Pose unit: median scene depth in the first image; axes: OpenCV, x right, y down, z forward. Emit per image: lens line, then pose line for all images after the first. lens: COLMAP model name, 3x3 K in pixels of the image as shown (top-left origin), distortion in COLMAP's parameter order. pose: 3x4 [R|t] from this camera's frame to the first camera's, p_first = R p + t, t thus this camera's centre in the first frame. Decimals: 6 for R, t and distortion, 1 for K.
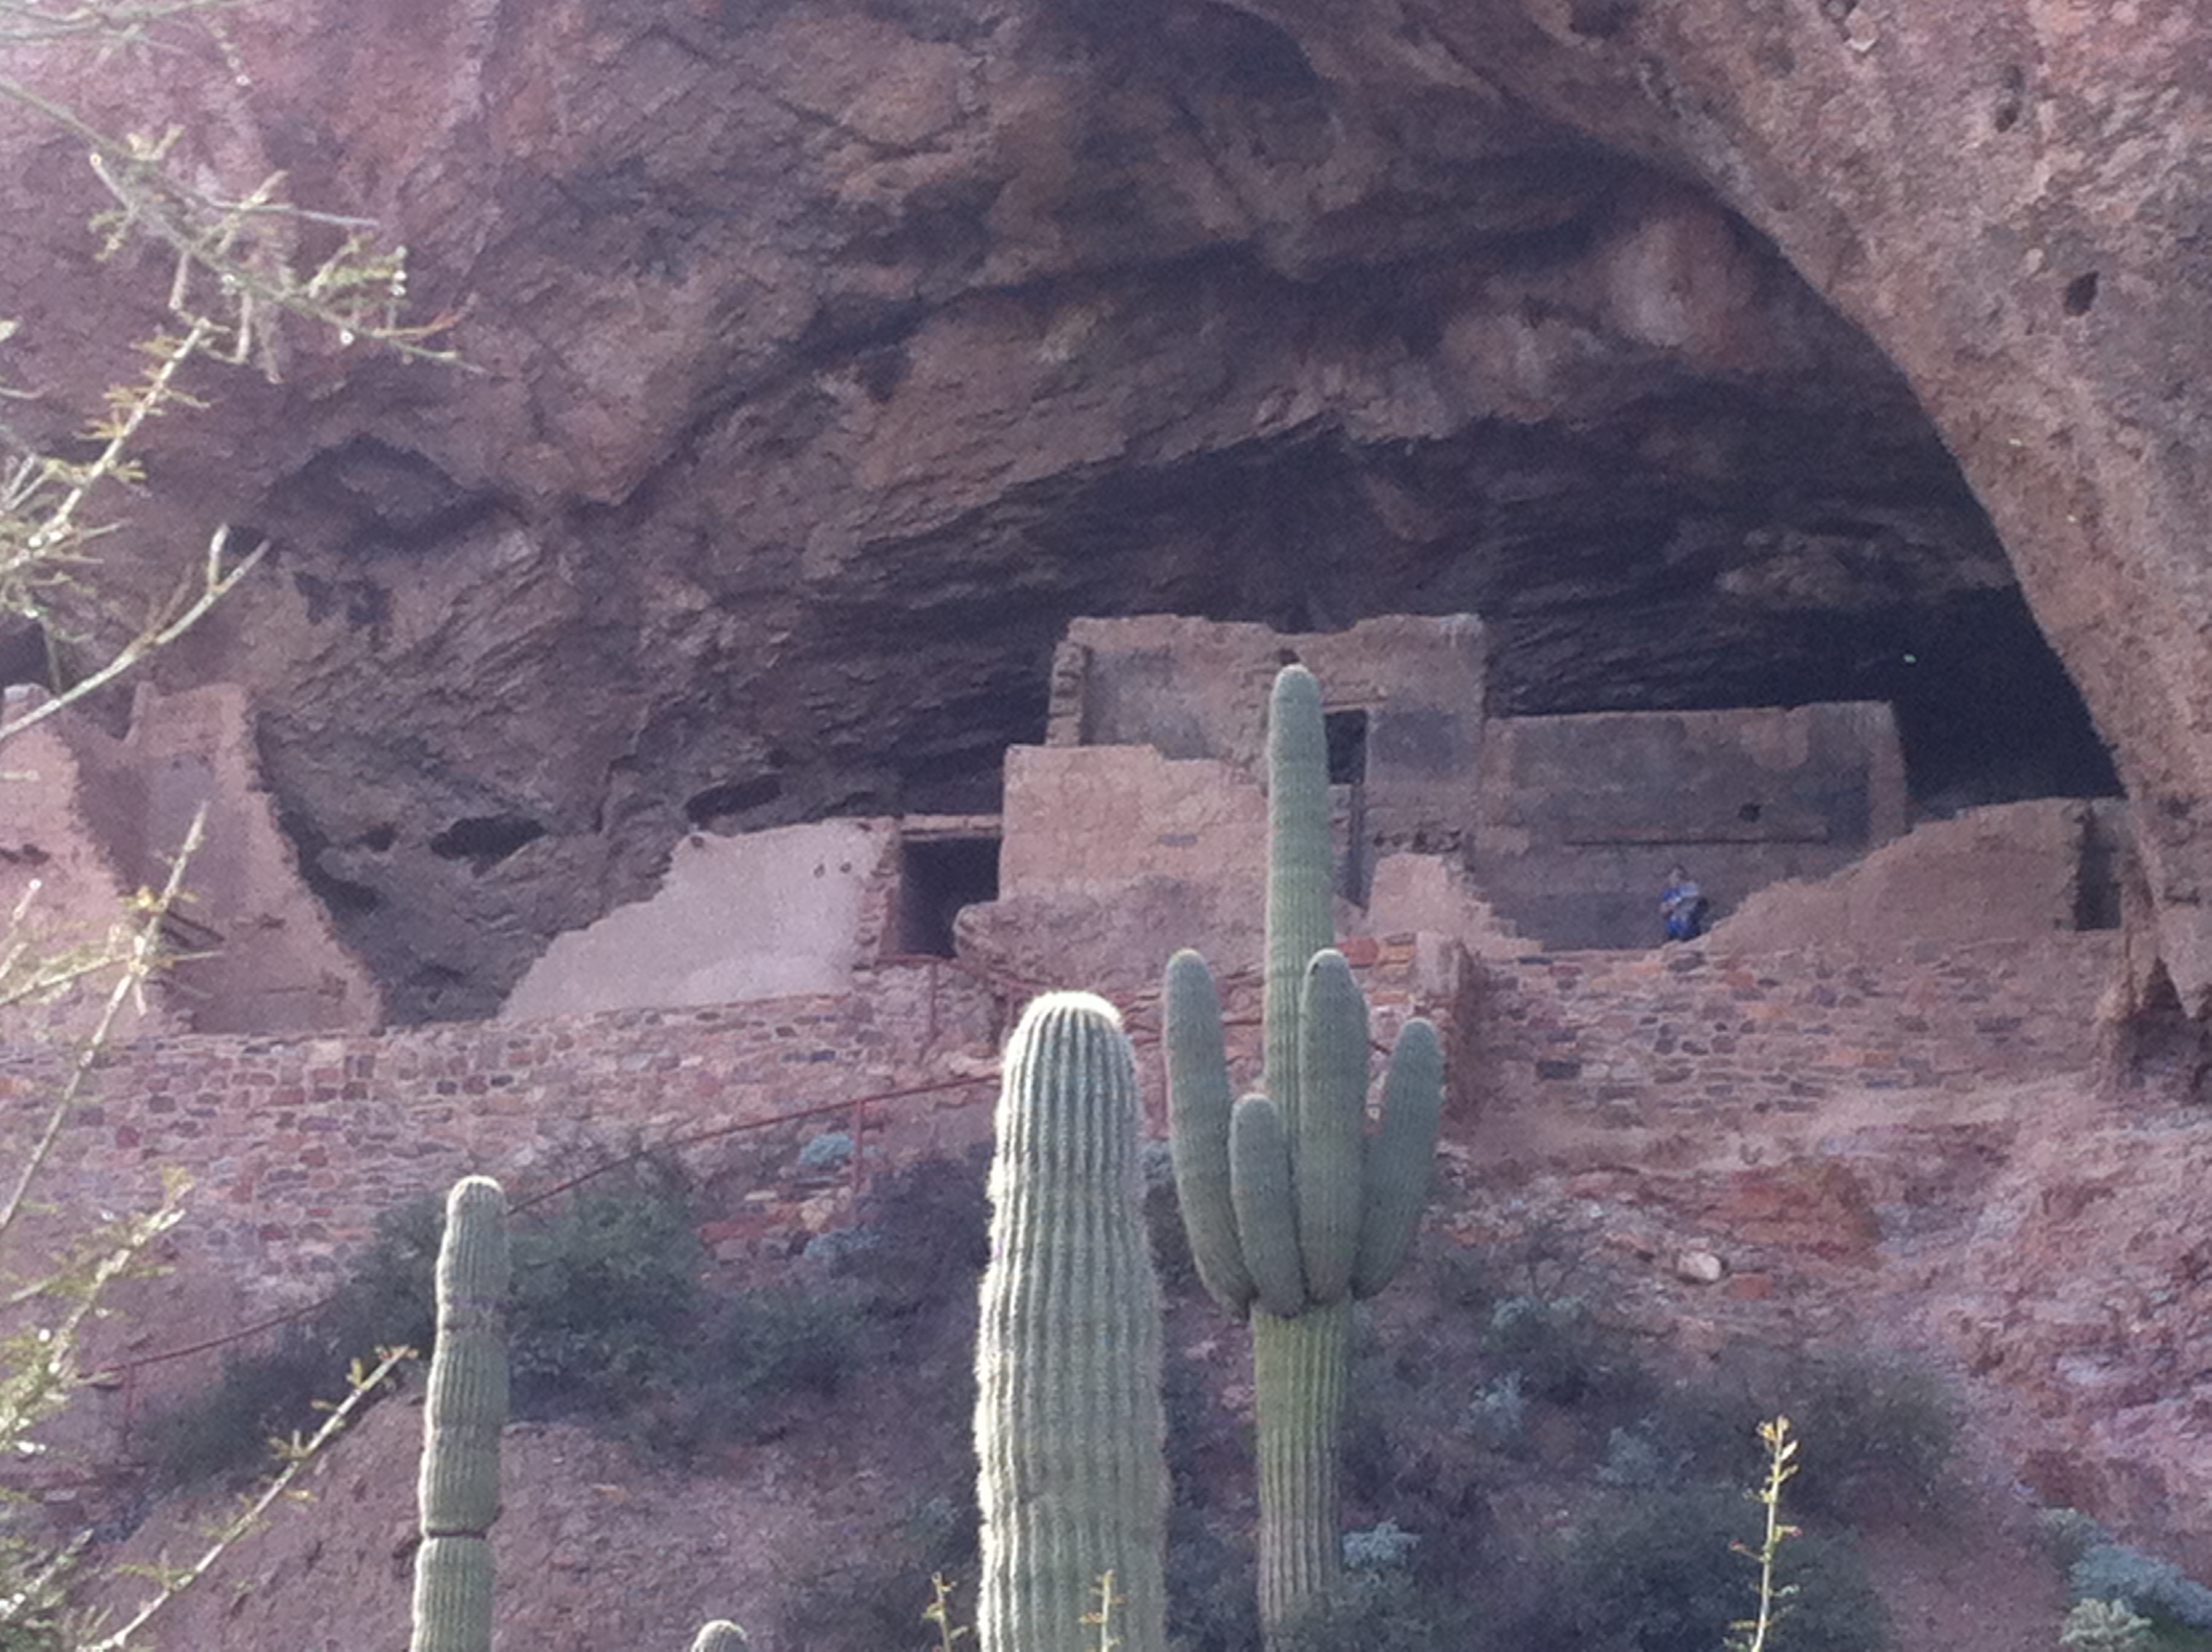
lens RADIAL K [[6043.4, 0, 1106.0], [0, 6043.4, 826.0], [0, 0, 1]] dist [-0.147733, 1.883570]
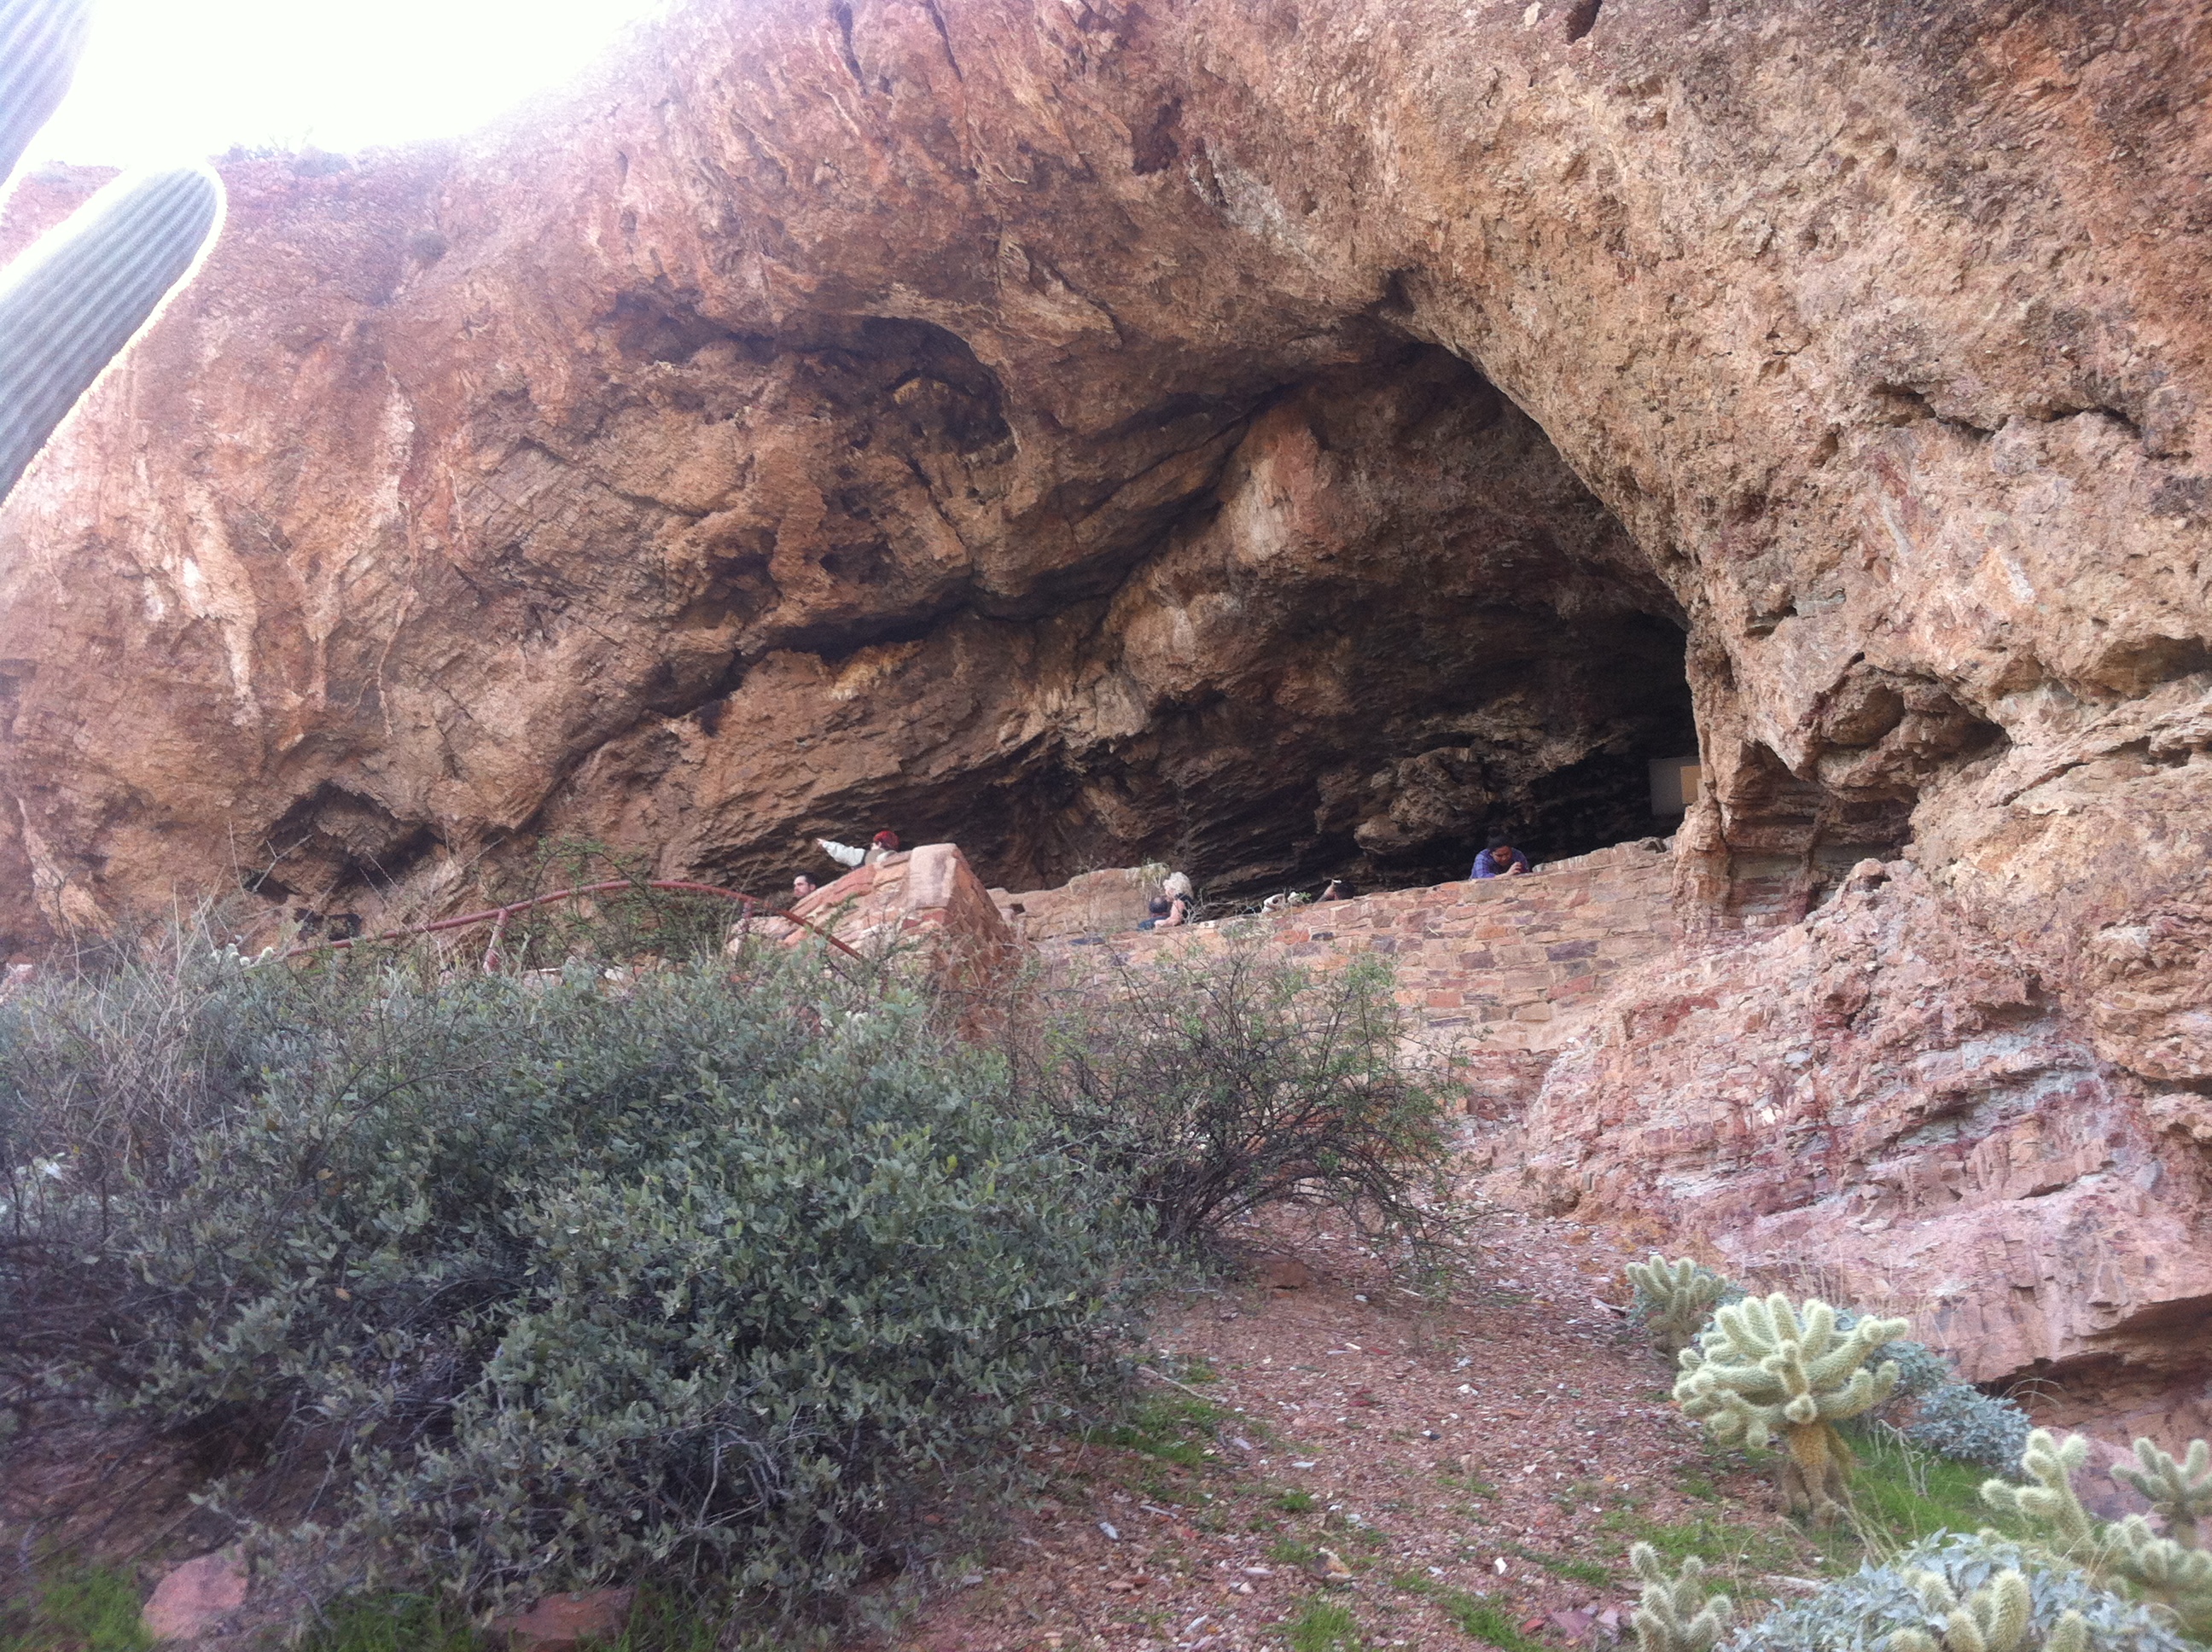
lens RADIAL K [[2152.1, 0, 1240.8], [0, 2152.1, 822.4], [0, 0, 1]] dist [0.060304, -0.224385]
pose [[0.998936, -0.036098, -0.028694, 0.091354], [0.025599, 0.951667, -0.306062, 0.094791], [0.038355, 0.305002, 0.951579, 0.576573]]
